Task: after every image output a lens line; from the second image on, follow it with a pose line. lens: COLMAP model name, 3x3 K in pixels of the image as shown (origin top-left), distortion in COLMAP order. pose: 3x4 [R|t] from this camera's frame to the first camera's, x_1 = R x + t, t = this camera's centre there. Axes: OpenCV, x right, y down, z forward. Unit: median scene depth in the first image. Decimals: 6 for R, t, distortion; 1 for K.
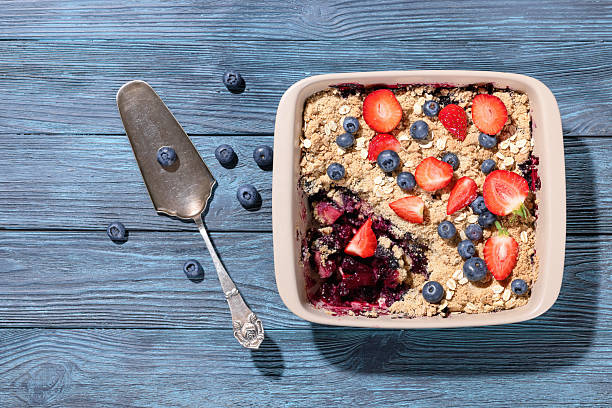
lens RADIAL K [[1618.9, 0, 306.0], [0, 1618.9, 204.0], [0, 0, 1]] dist [-0.067027, -1.220129]
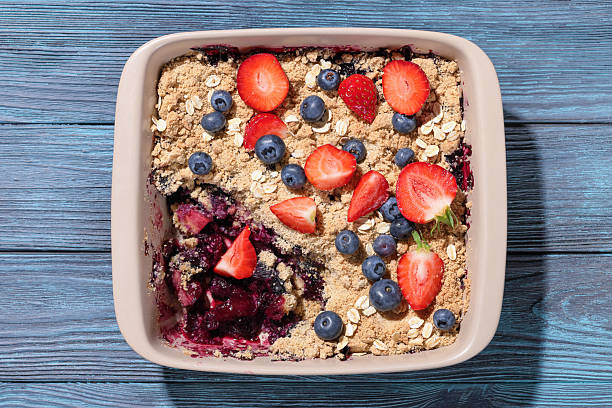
lens RADIAL K [[1618.9, 0, 306.0], [0, 1618.9, 204.0], [0, 0, 1]] dist [-0.067027, -1.220129]
pose [[0.999948, 0.005982, -0.008216, 0.073526], [-0.006119, 0.999842, -0.016712, 0.010931], [0.008115, 0.016762, 0.999827, 0.253792]]
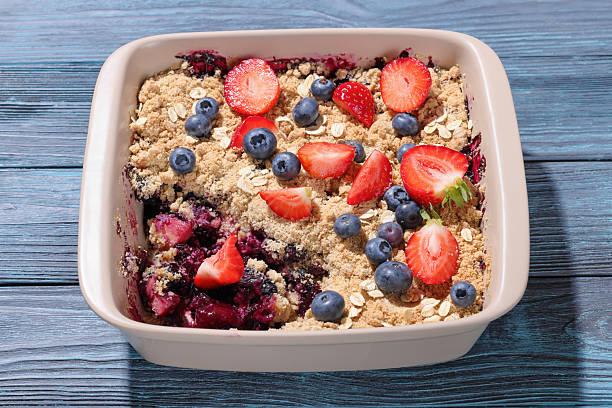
lens RADIAL K [[1618.9, 0, 306.0], [0, 1618.9, 204.0], [0, 0, 1]] dist [-0.067027, -1.220129]
pose [[0.999963, -0.005321, 0.006829, 0.065343], [0.008227, 0.829633, -0.558248, 0.371732], [-0.002695, 0.558283, 0.829646, 0.449544]]
